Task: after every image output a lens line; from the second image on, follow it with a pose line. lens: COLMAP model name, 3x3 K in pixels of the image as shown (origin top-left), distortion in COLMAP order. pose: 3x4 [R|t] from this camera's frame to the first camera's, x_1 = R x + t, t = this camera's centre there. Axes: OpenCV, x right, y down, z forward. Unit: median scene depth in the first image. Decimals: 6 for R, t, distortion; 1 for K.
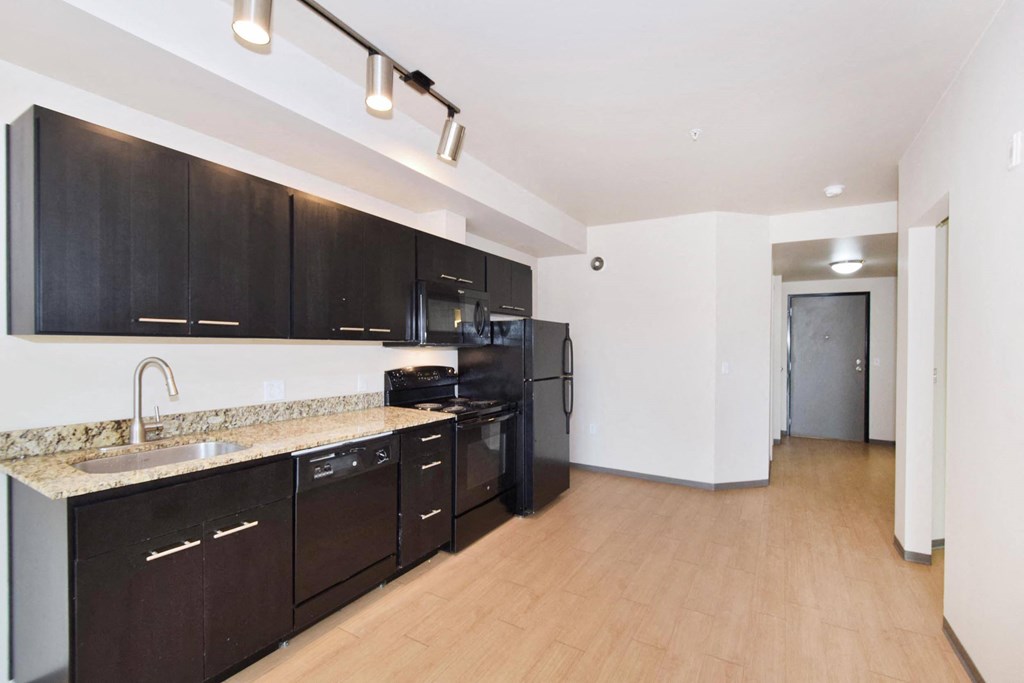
lens RADIAL K [[456.2, 0, 512.0], [0, 456.2, 341.5], [0, 0, 1]] dist [-0.001171, -0.000263]
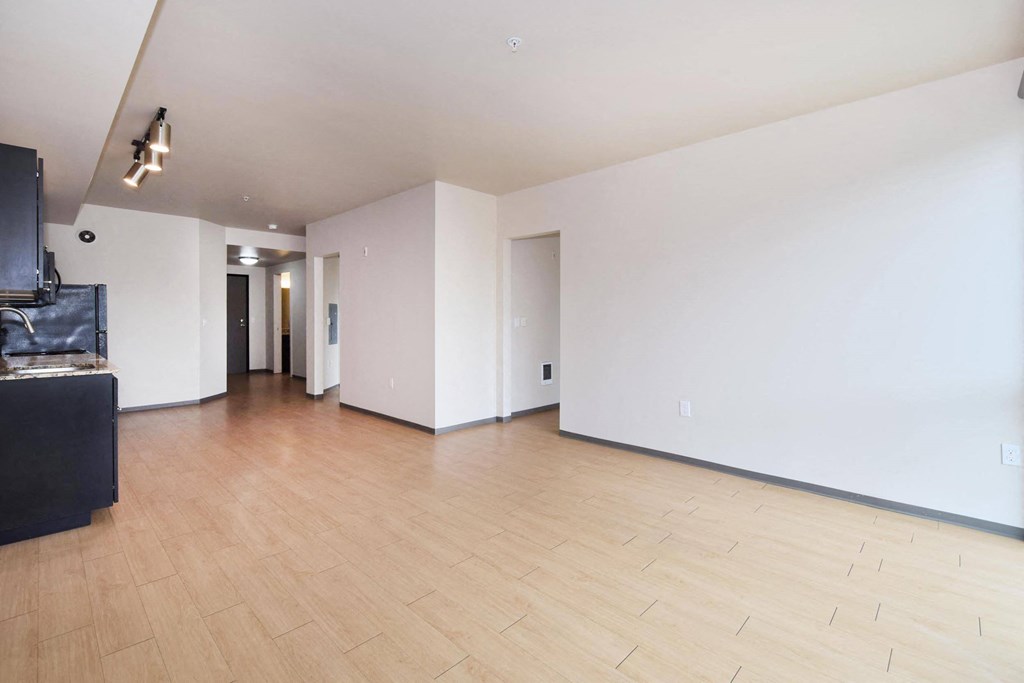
lens RADIAL K [[456.2, 0, 512.0], [0, 456.2, 341.5], [0, 0, 1]] dist [-0.001171, -0.000263]
pose [[0.221047, -0.065461, 0.973064, -1.509911], [0.008993, 0.997839, 0.065085, 0.063100], [-0.975222, -0.005636, 0.221158, -0.646719]]
